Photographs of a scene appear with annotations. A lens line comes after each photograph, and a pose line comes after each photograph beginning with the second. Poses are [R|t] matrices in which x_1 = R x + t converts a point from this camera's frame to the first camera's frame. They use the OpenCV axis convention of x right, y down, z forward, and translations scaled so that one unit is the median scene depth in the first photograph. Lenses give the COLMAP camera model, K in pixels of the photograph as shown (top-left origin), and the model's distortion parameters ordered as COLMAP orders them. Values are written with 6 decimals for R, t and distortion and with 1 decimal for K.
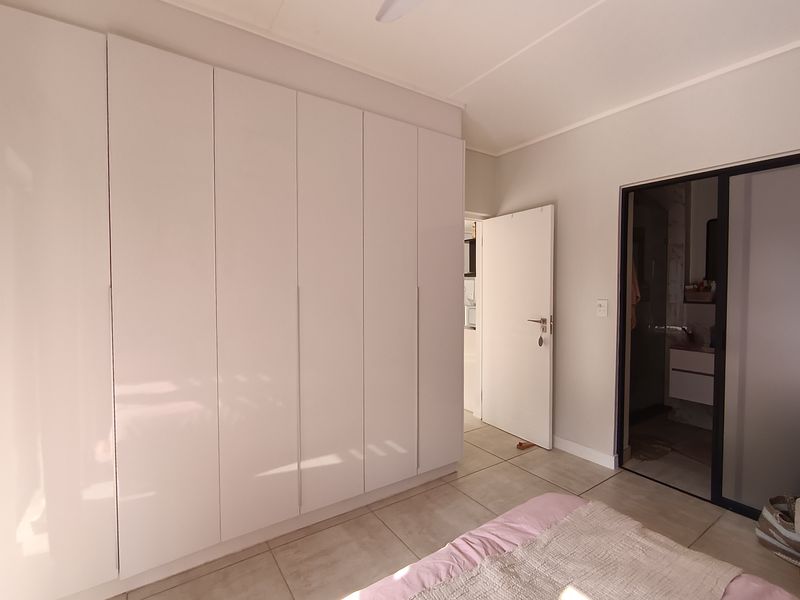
lens RADIAL K [[379.4, 0, 400.3], [0, 379.4, 299.5], [0, 0, 1]] dist [-0.002217, 0.000400]
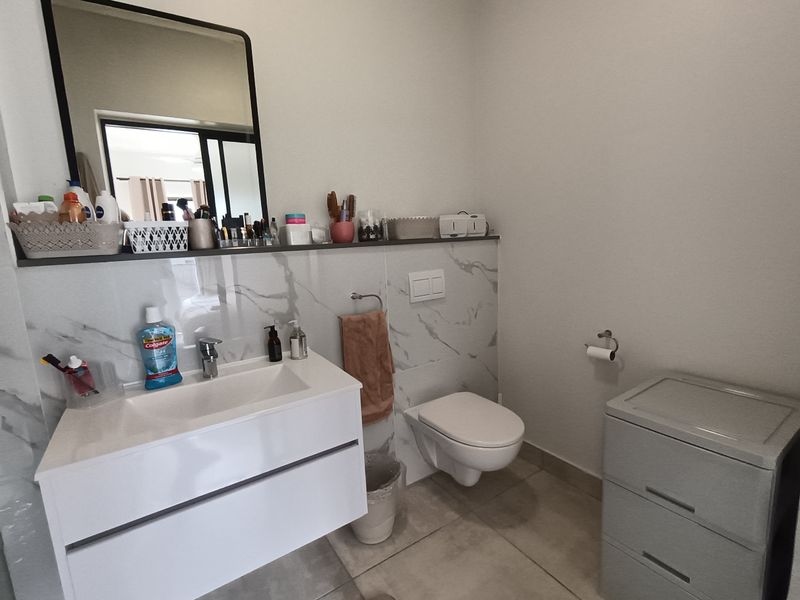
lens RADIAL K [[379.4, 0, 400.2], [0, 379.4, 298.1], [0, 0, 1]] dist [-0.002217, 0.000400]
pose [[0.007003, -0.158648, 0.987310, 0.485708], [0.081367, 0.984151, 0.157563, 0.011089], [-0.996660, 0.079231, 0.019800, 0.737016]]
